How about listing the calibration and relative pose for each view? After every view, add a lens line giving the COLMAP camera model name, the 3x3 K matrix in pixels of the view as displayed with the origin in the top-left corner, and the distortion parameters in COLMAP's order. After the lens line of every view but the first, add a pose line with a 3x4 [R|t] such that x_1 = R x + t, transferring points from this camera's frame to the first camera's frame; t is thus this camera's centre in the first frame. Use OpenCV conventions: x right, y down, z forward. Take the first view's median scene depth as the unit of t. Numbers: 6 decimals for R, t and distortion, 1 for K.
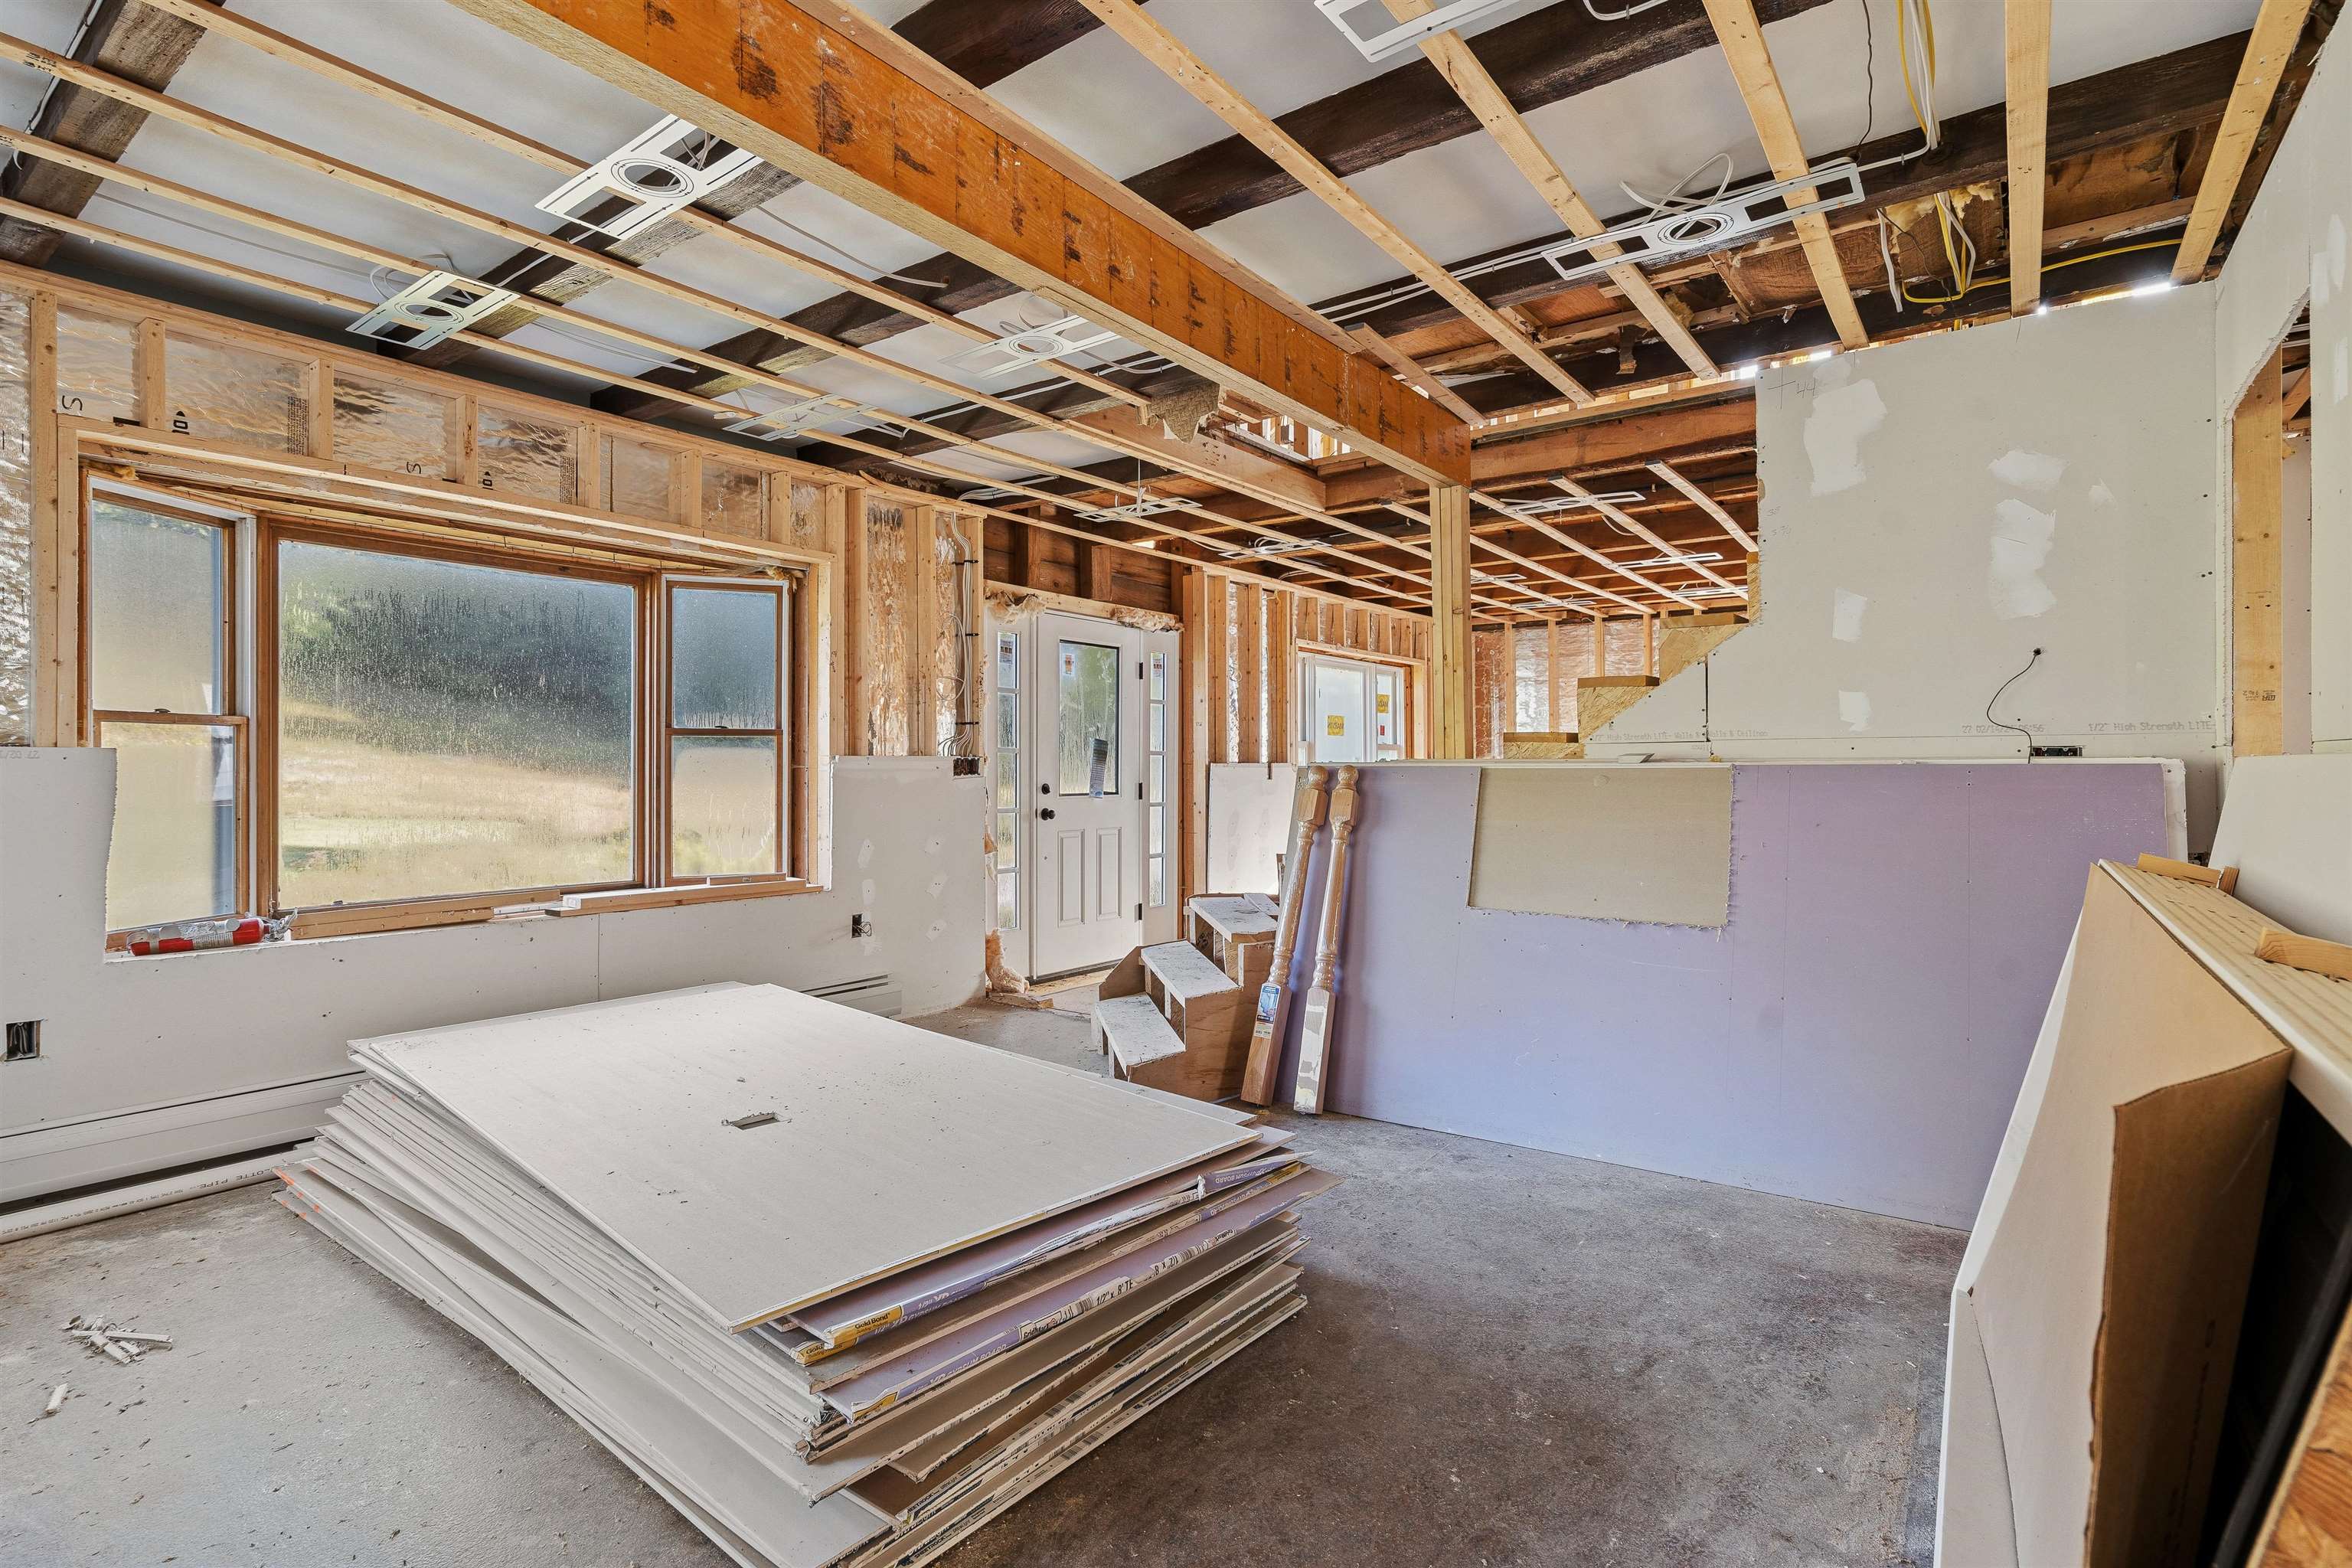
lens RADIAL K [[1109.2, 0, 1178.2], [0, 1109.2, 774.8], [0, 0, 1]] dist [0.003045, 0.000553]
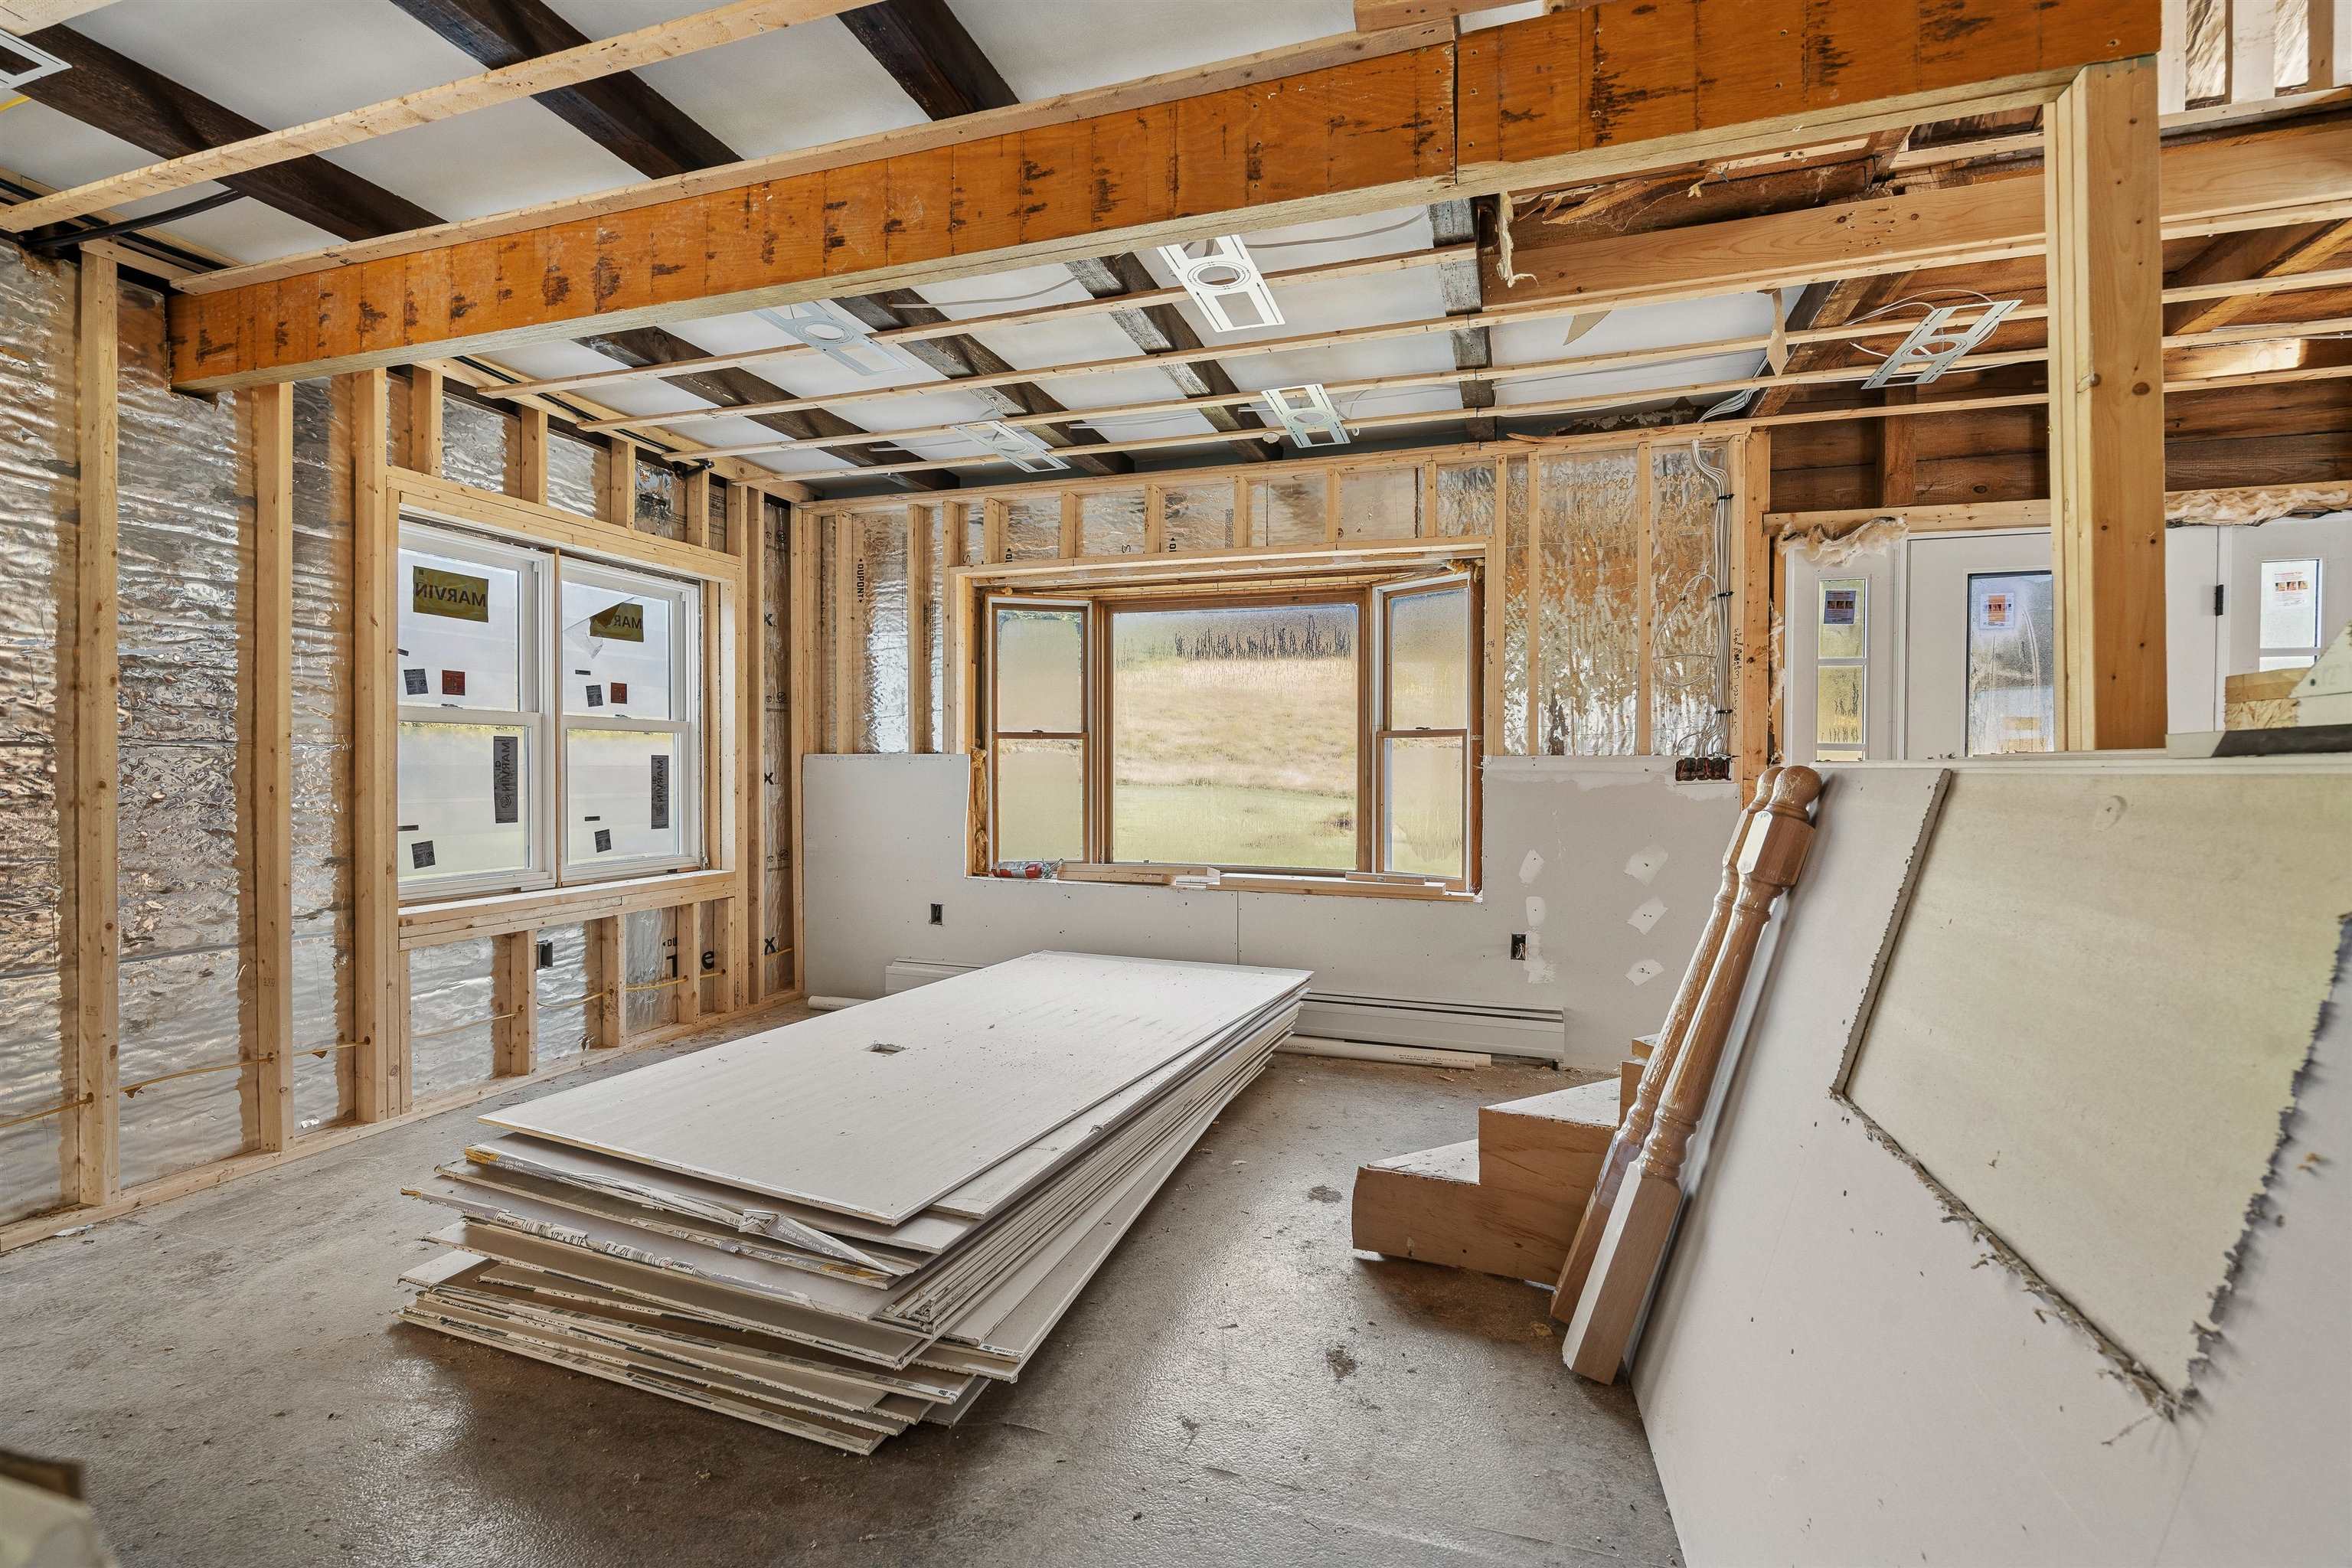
lens RADIAL K [[1070.0, 0, 1194.2], [0, 1070.0, 784.2], [0, 0, 1]] dist [-0.007925, 0.002883]
pose [[0.319357, 0.016994, -0.947482, 0.790122], [-0.012808, 0.999825, 0.013616, -0.004486], [0.947548, 0.007786, 0.319519, 0.868042]]
